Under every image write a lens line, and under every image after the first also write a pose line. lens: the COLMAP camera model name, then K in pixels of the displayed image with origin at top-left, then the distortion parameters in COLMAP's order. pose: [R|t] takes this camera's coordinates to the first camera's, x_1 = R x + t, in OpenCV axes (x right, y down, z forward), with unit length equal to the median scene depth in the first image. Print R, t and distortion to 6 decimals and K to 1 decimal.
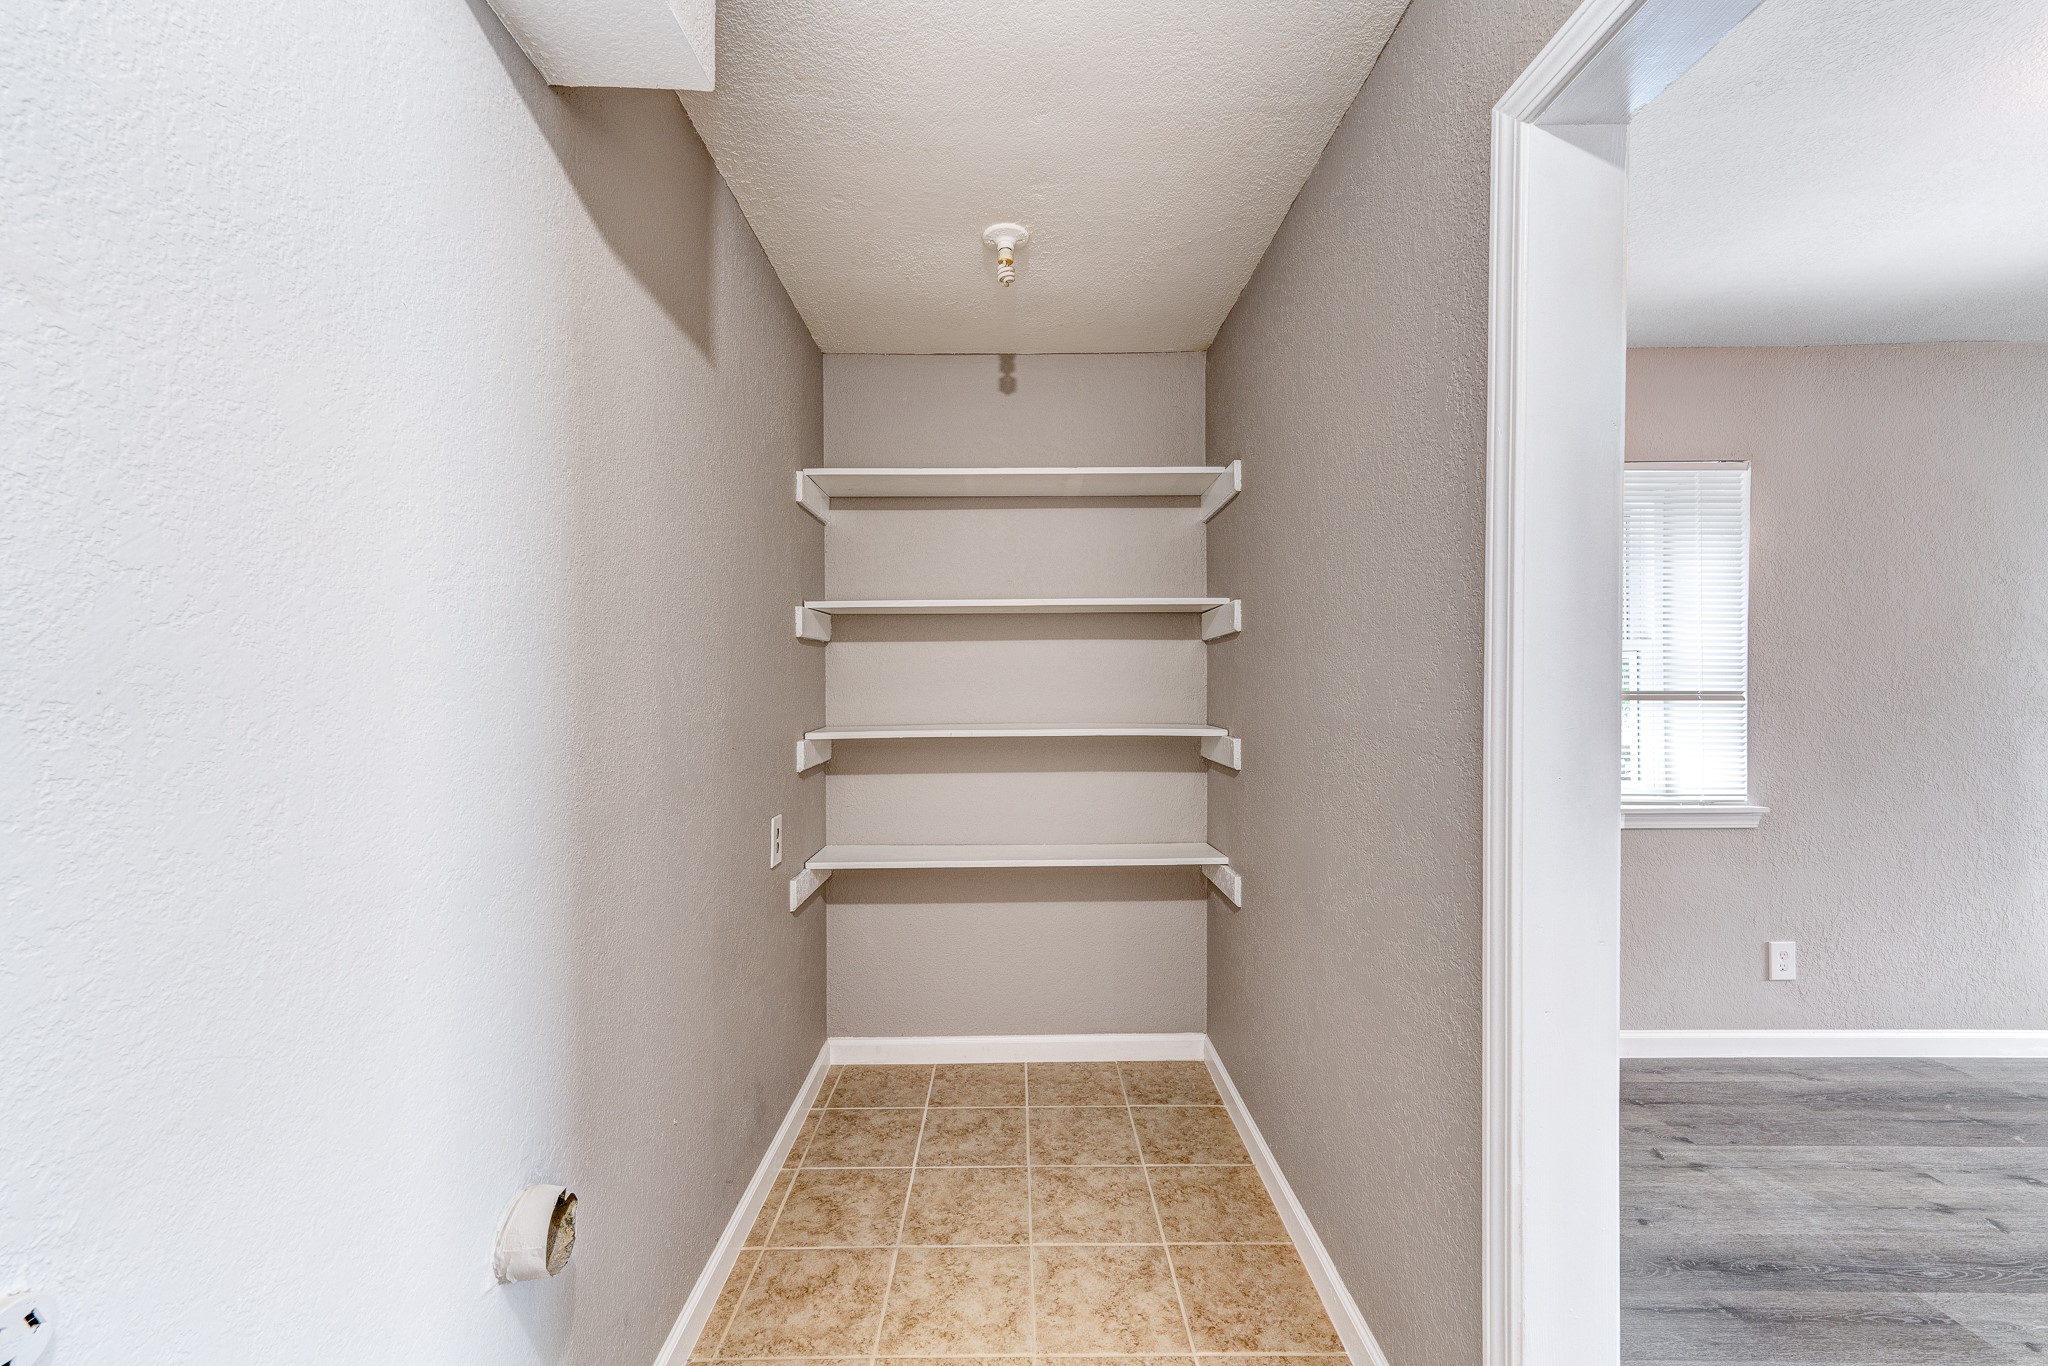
lens RADIAL K [[813.2, 0, 1016.6], [0, 813.2, 680.7], [0, 0, 1]] dist [0.005642, 0.000099]
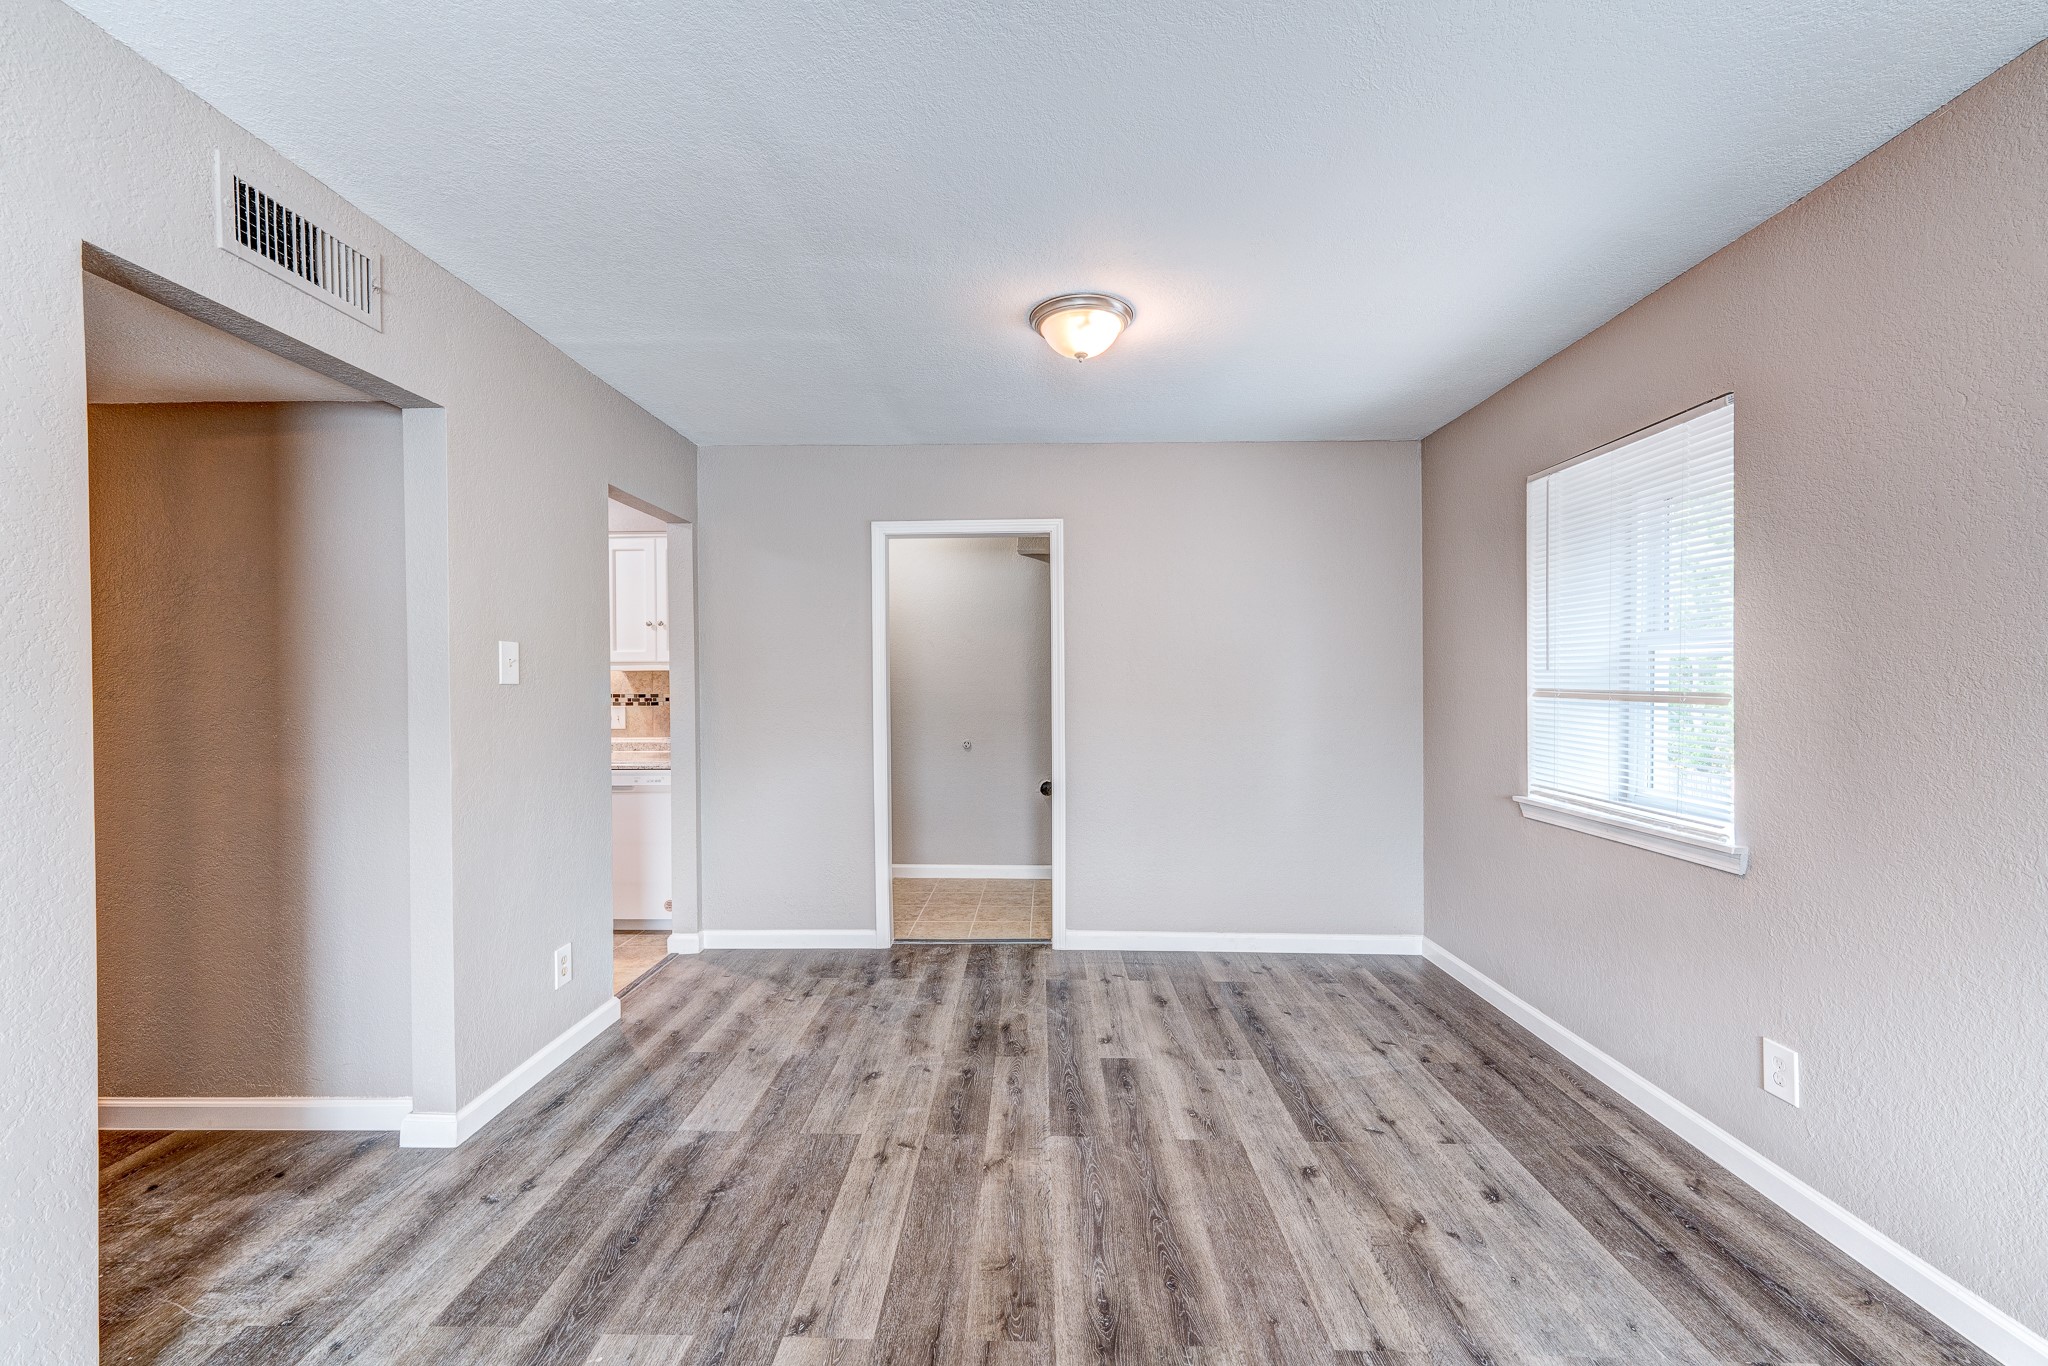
lens RADIAL K [[813.2, 0, 1021.7], [0, 813.2, 679.5], [0, 0, 1]] dist [0.005642, 0.000099]
pose [[-0.027654, -0.006923, -0.999594, 1.862440], [-0.000482, 0.999976, -0.006912, 0.007783], [0.999617, 0.000291, -0.027657, 0.400246]]
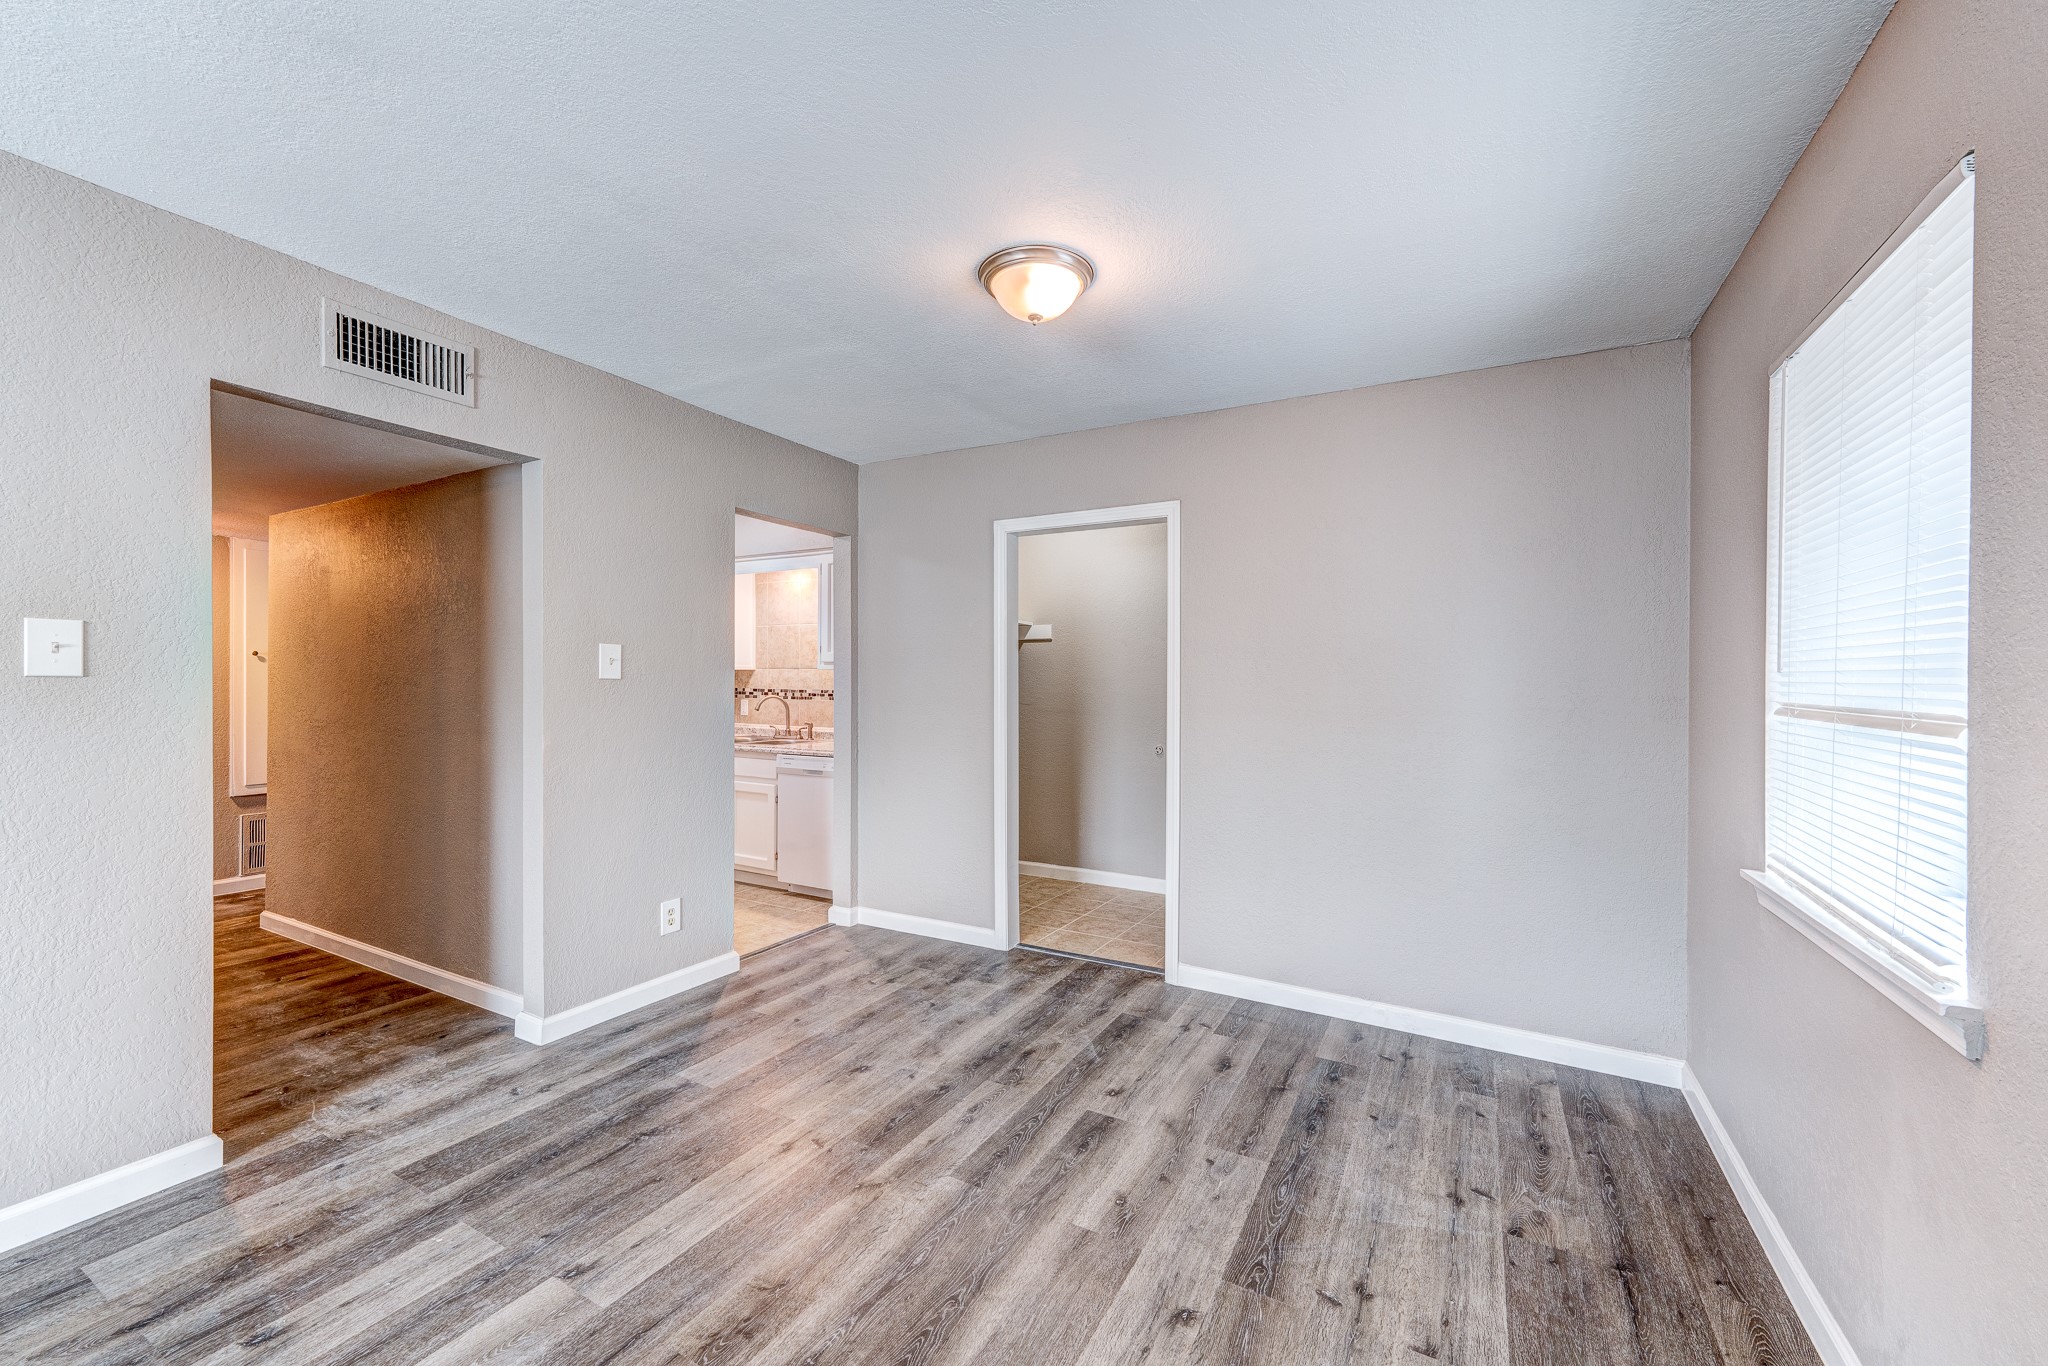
lens RADIAL K [[813.2, 0, 1017.3], [0, 813.2, 687.4], [0, 0, 1]] dist [0.005642, 0.000099]
pose [[-0.488907, -0.001943, -0.872334, 1.647303], [-0.014376, 0.999880, 0.005830, 0.001969], [0.872217, 0.015391, -0.488876, 0.872293]]
